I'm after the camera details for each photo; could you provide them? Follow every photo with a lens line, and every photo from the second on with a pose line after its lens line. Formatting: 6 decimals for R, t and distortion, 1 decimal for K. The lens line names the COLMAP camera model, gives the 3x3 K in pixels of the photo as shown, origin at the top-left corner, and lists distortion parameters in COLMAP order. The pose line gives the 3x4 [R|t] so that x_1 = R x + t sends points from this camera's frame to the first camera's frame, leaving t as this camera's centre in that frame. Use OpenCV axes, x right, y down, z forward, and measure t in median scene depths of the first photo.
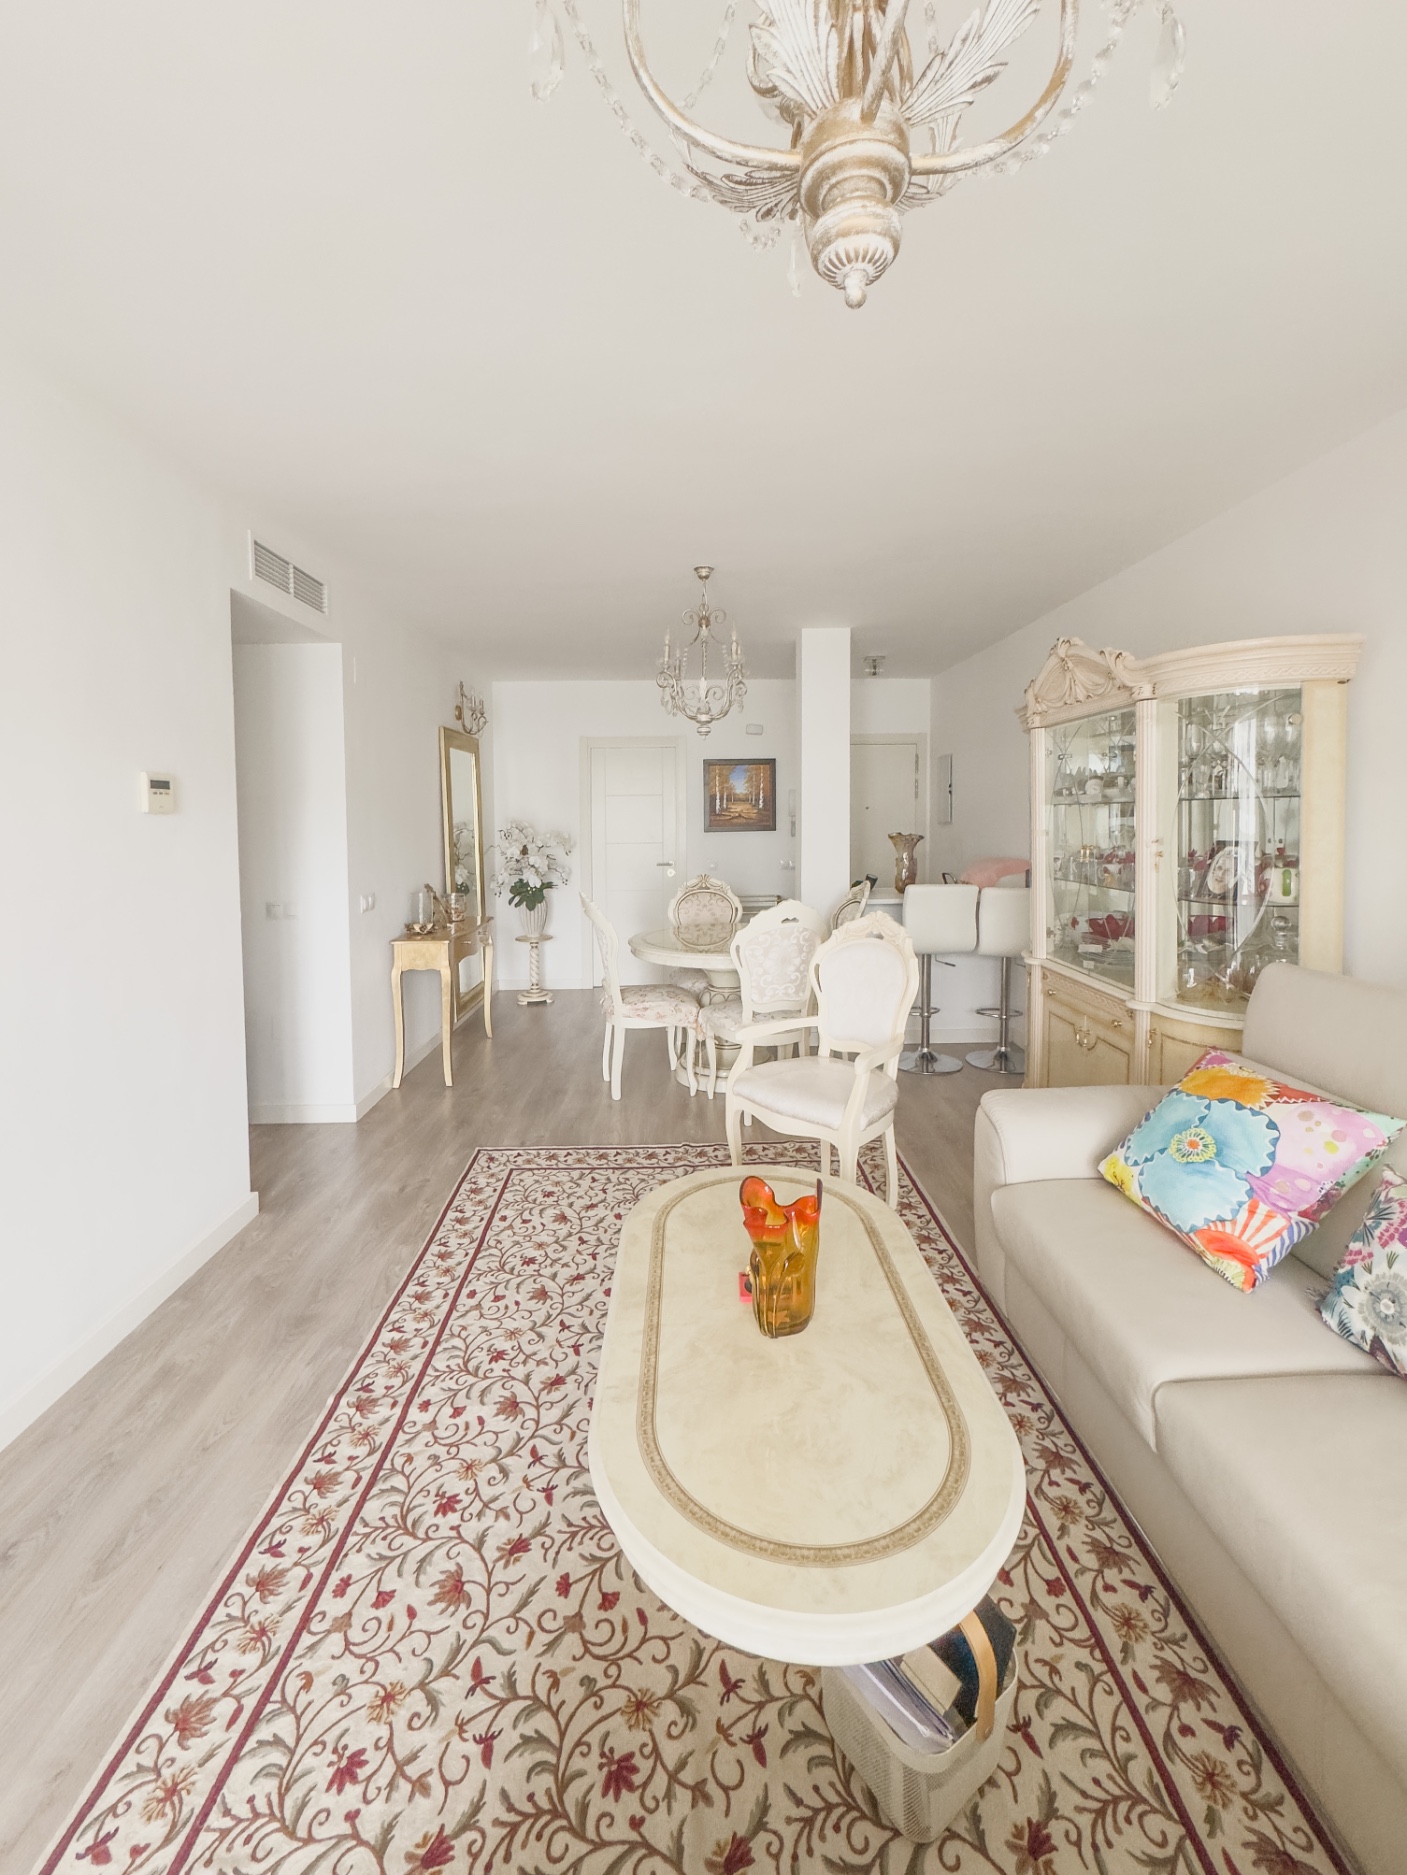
lens RADIAL K [[761.2, 0, 705.4], [0, 761.2, 839.1], [0, 0, 1]] dist [-0.001464, -0.000401]
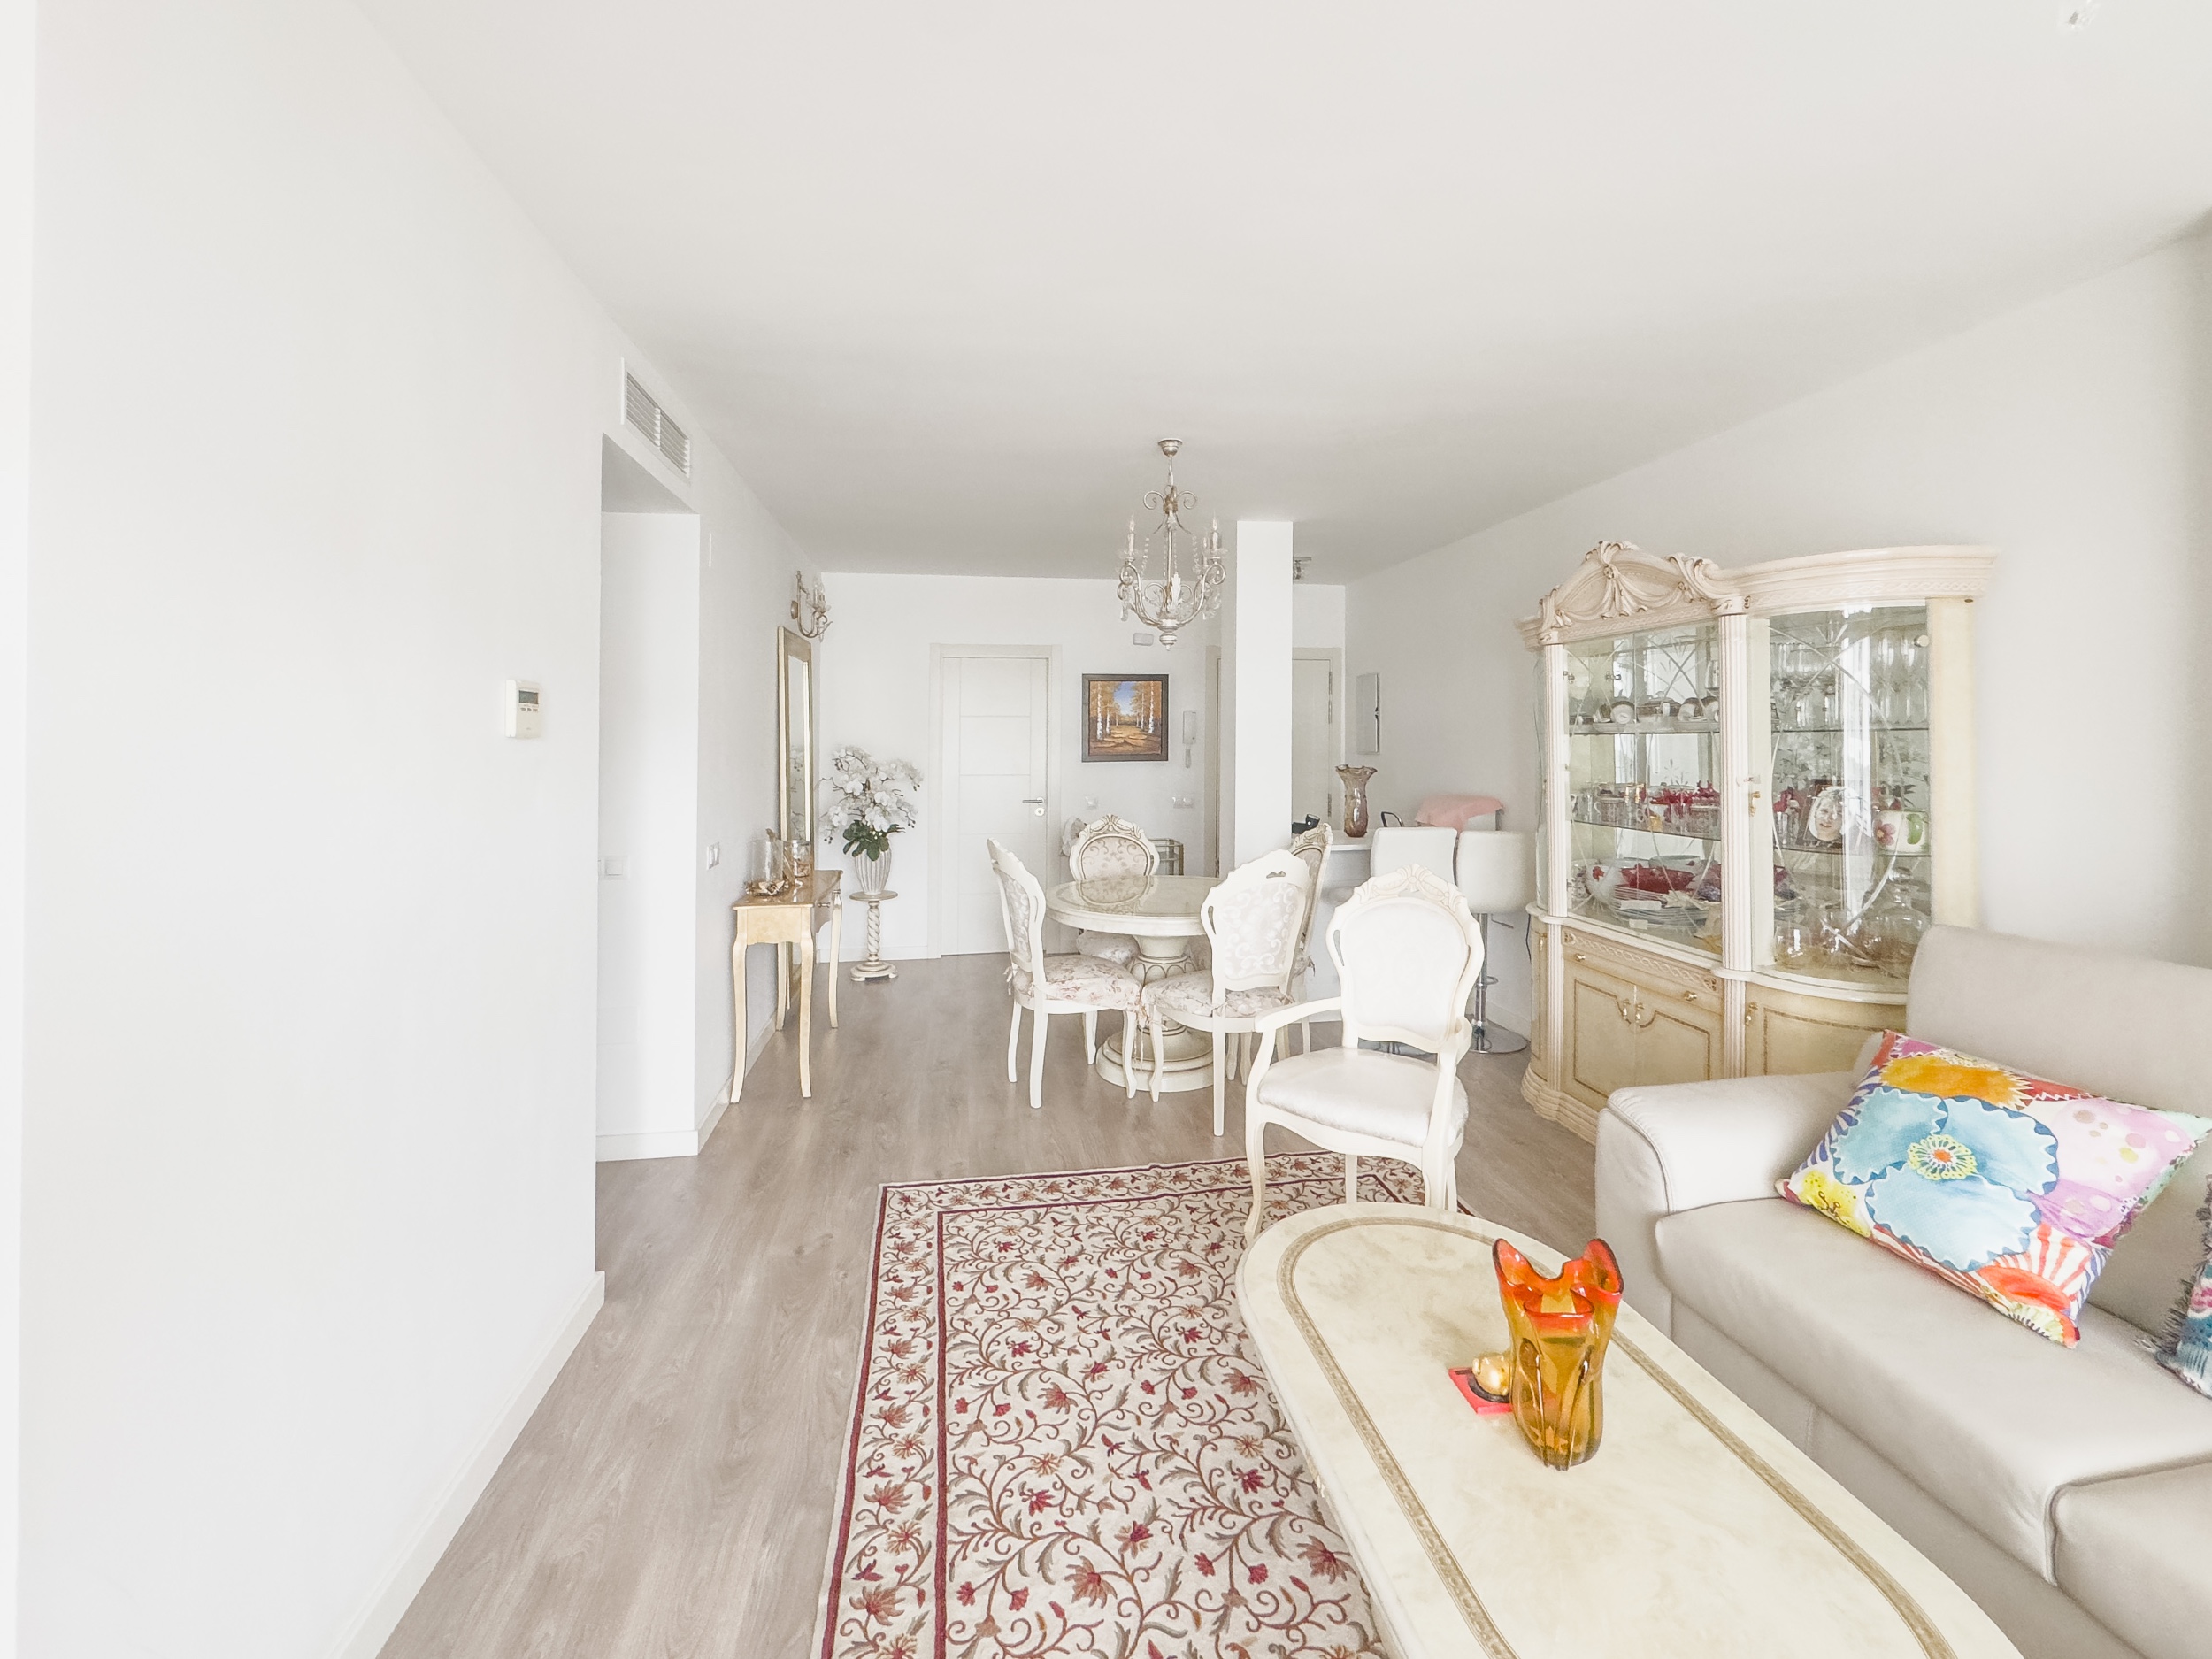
lens RADIAL K [[892.5, 0, 1093.3], [0, 892.5, 721.4], [0, 0, 1]] dist [-0.001370, -0.000304]
pose [[0.991912, 0.010744, 0.126471, -0.256937], [-0.004180, 0.998636, -0.052050, -0.006942], [-0.126858, 0.051100, 0.990604, 0.096156]]
